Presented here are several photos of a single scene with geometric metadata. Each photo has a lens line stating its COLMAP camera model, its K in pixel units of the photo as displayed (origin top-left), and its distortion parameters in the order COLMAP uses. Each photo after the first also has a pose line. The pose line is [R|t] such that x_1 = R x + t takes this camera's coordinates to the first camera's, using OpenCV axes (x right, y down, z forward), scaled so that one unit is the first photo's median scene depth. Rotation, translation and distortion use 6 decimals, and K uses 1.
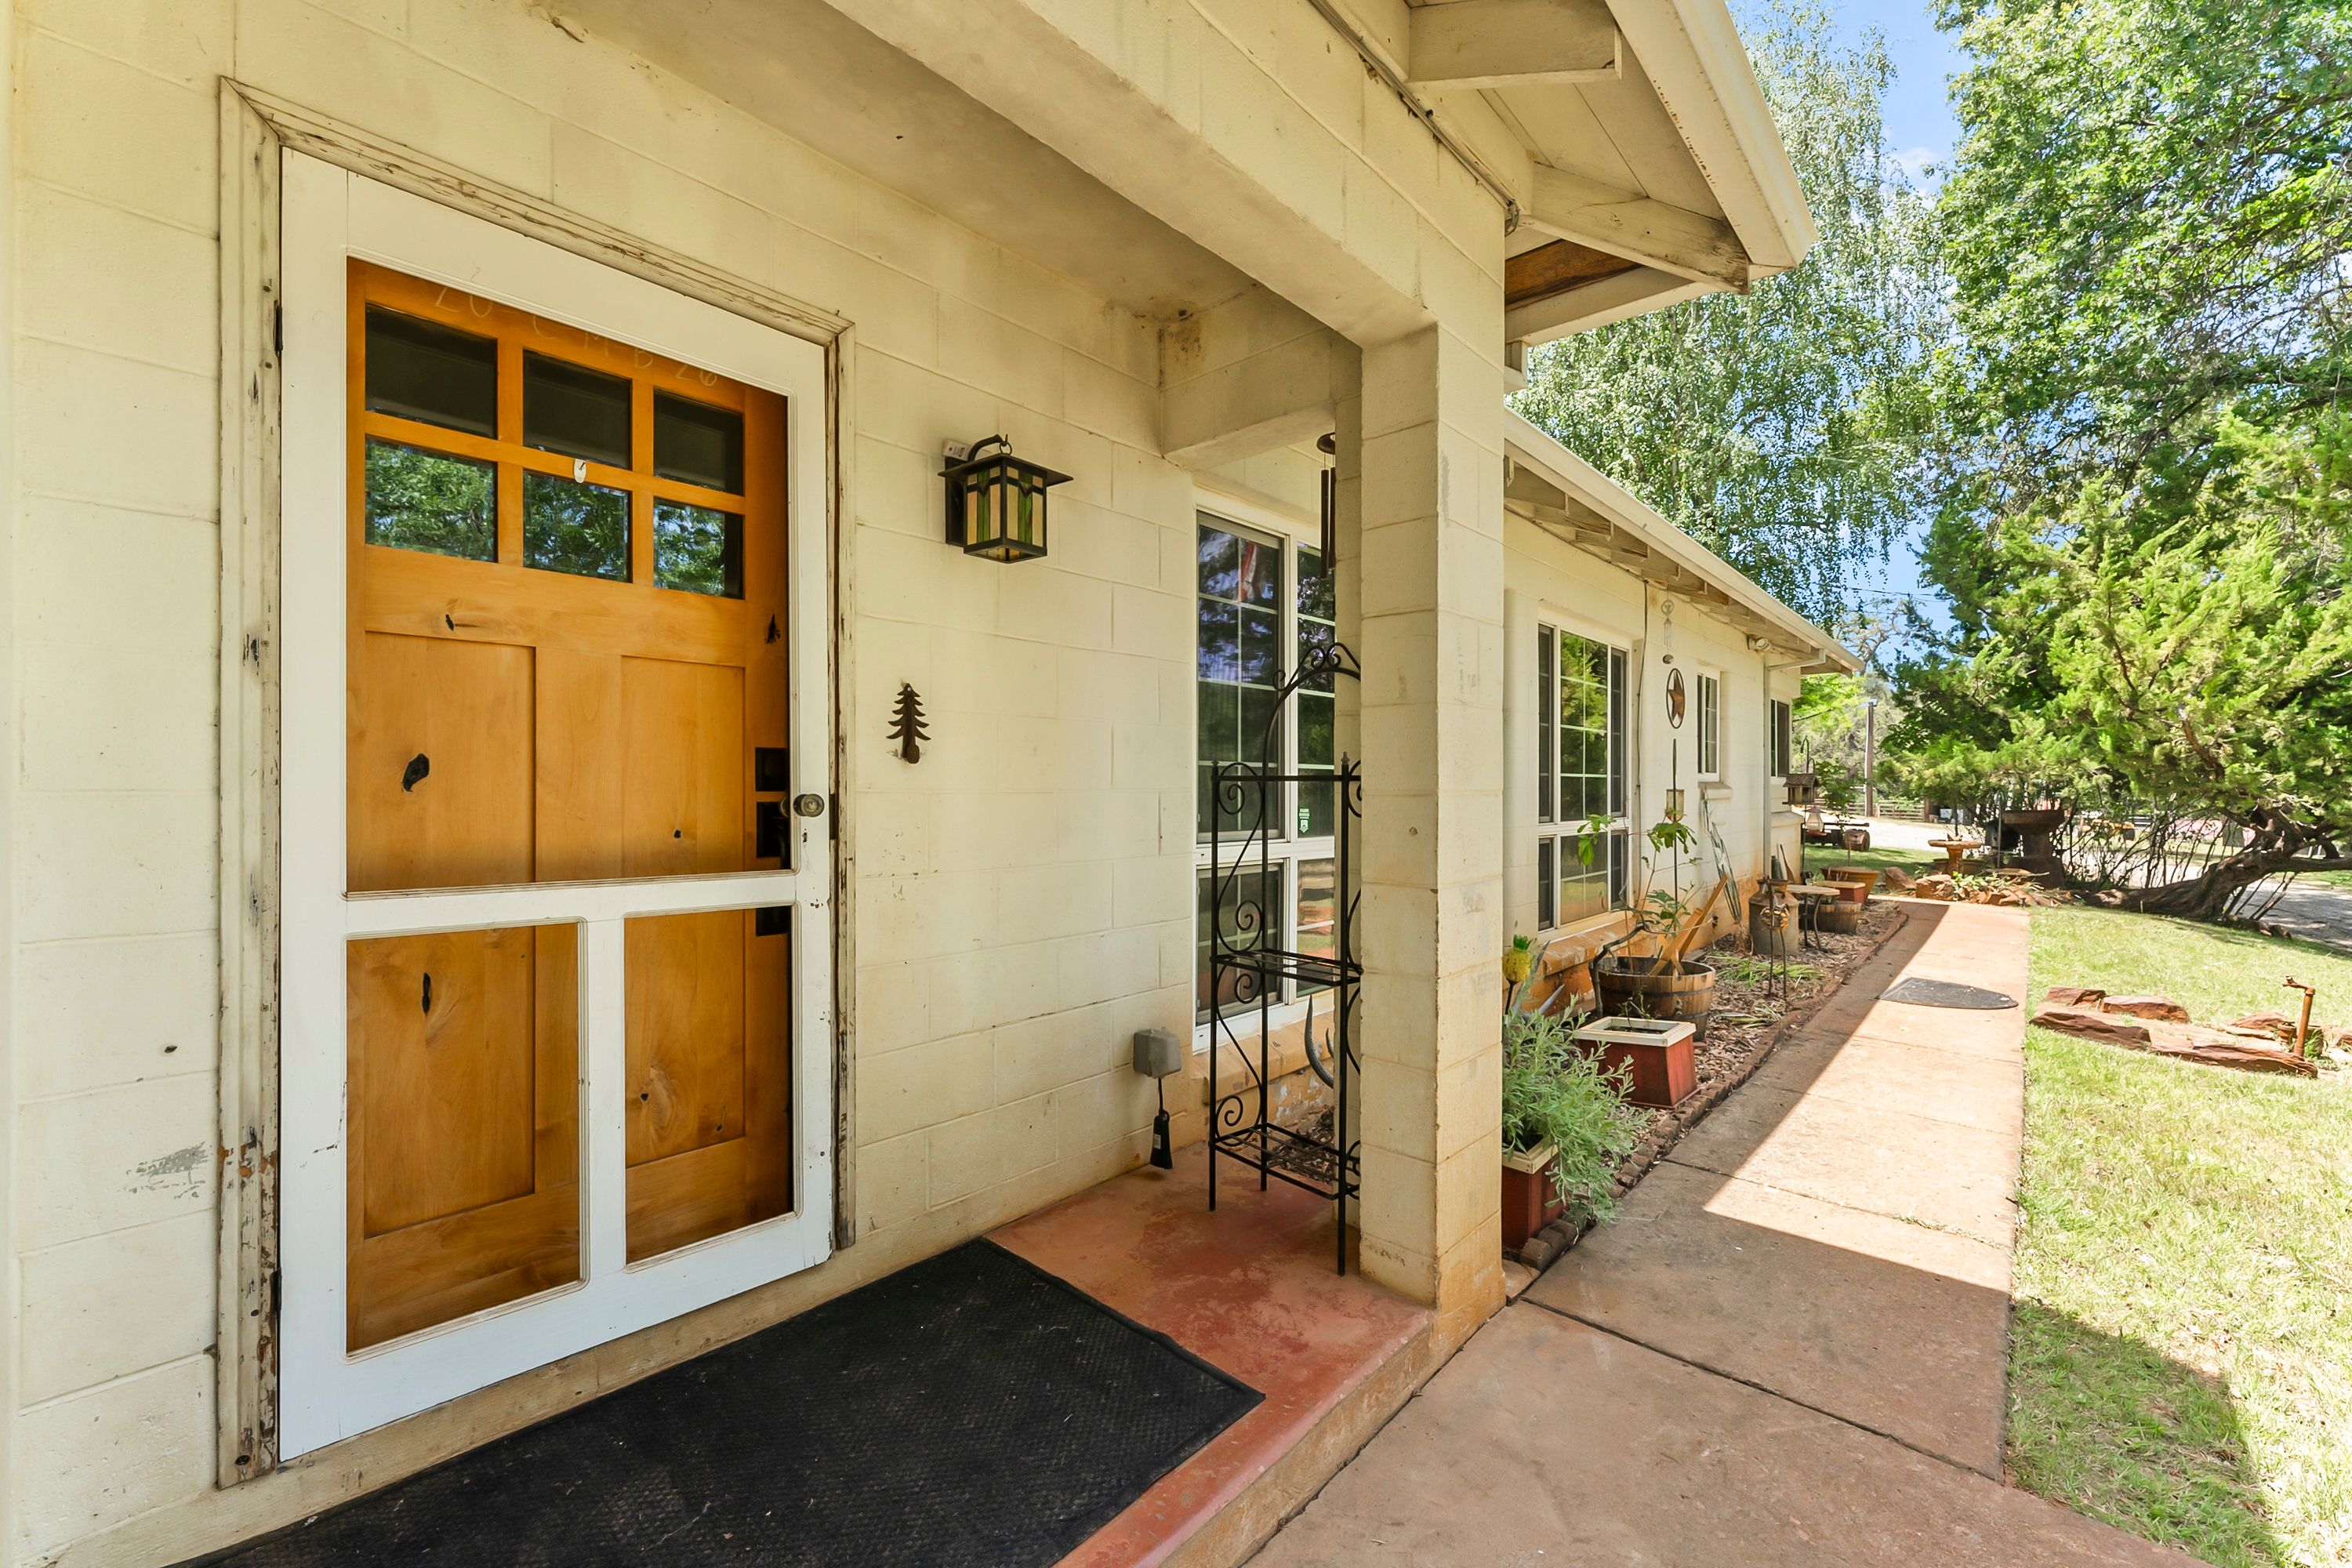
lens RADIAL K [[950.8, 0, 1167.8], [0, 950.8, 797.9], [0, 0, 1]] dist [0.000924, -0.000386]
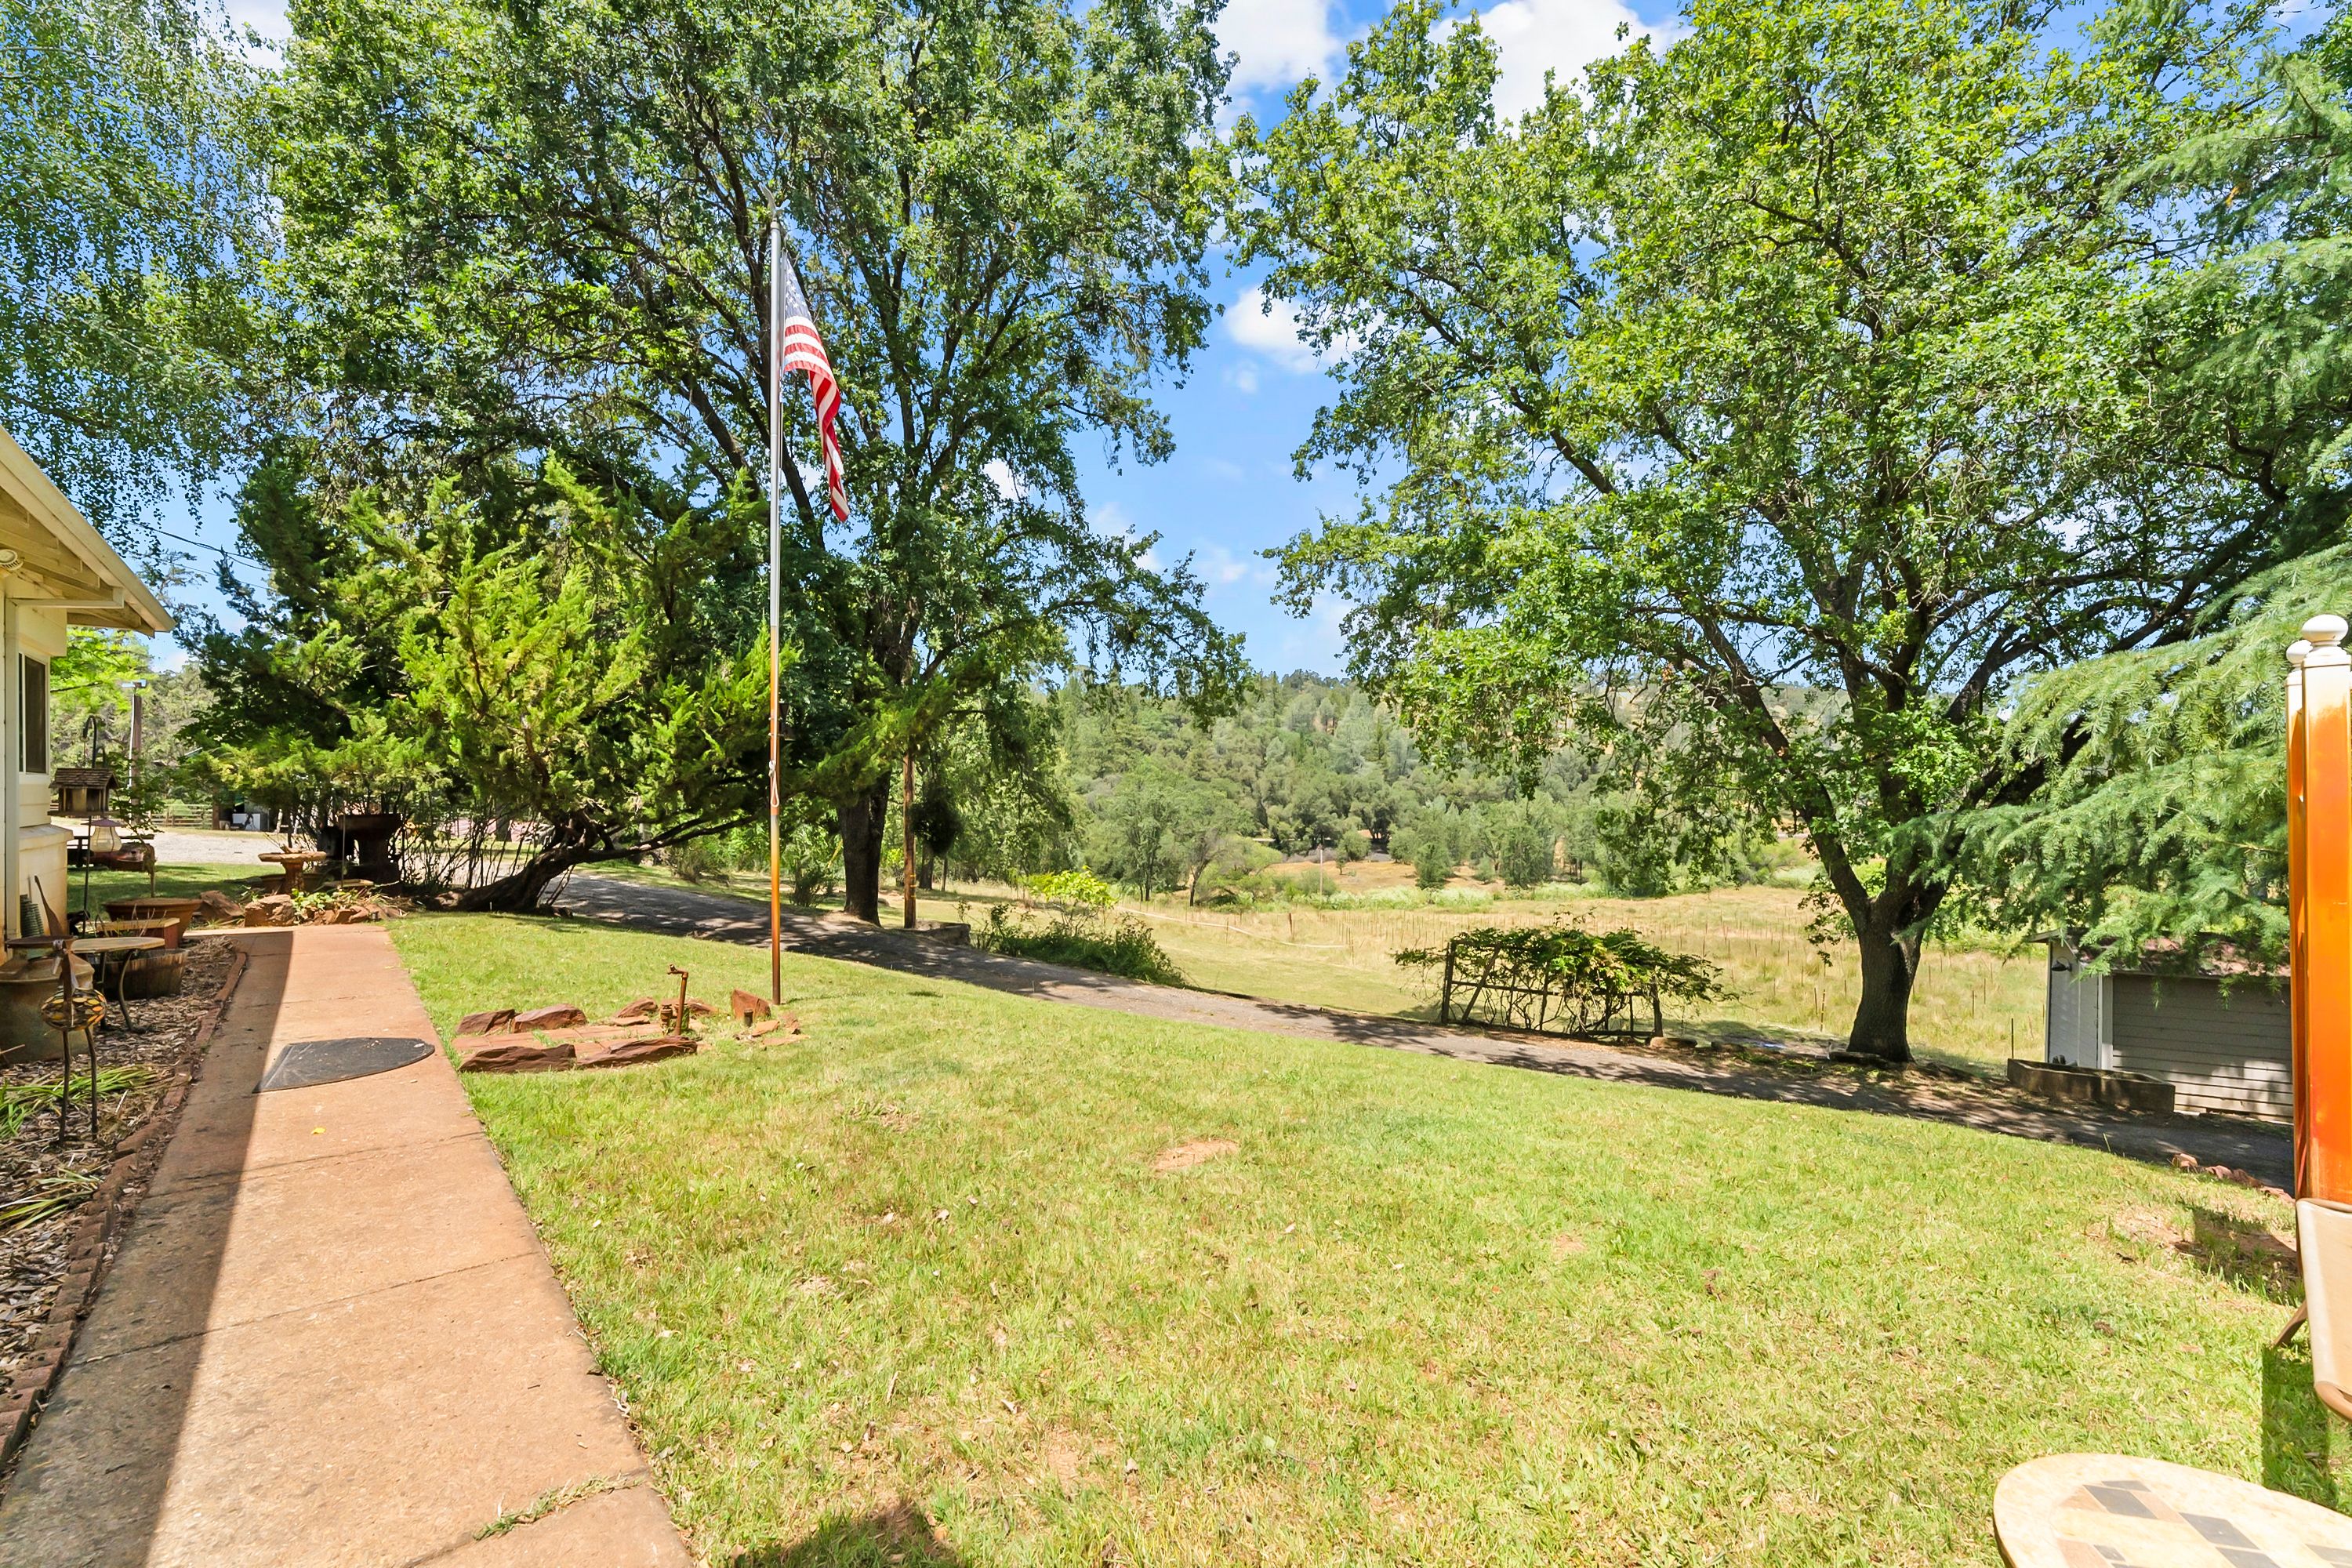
lens RADIAL K [[950.8, 0, 1167.8], [0, 950.8, 797.9], [0, 0, 1]] dist [0.000924, -0.000386]
pose [[0.099057, -0.002067, 0.995080, 0.067257], [0.004477, 0.999989, 0.001631, -0.002063], [-0.995072, 0.004293, 0.099065, 0.152316]]
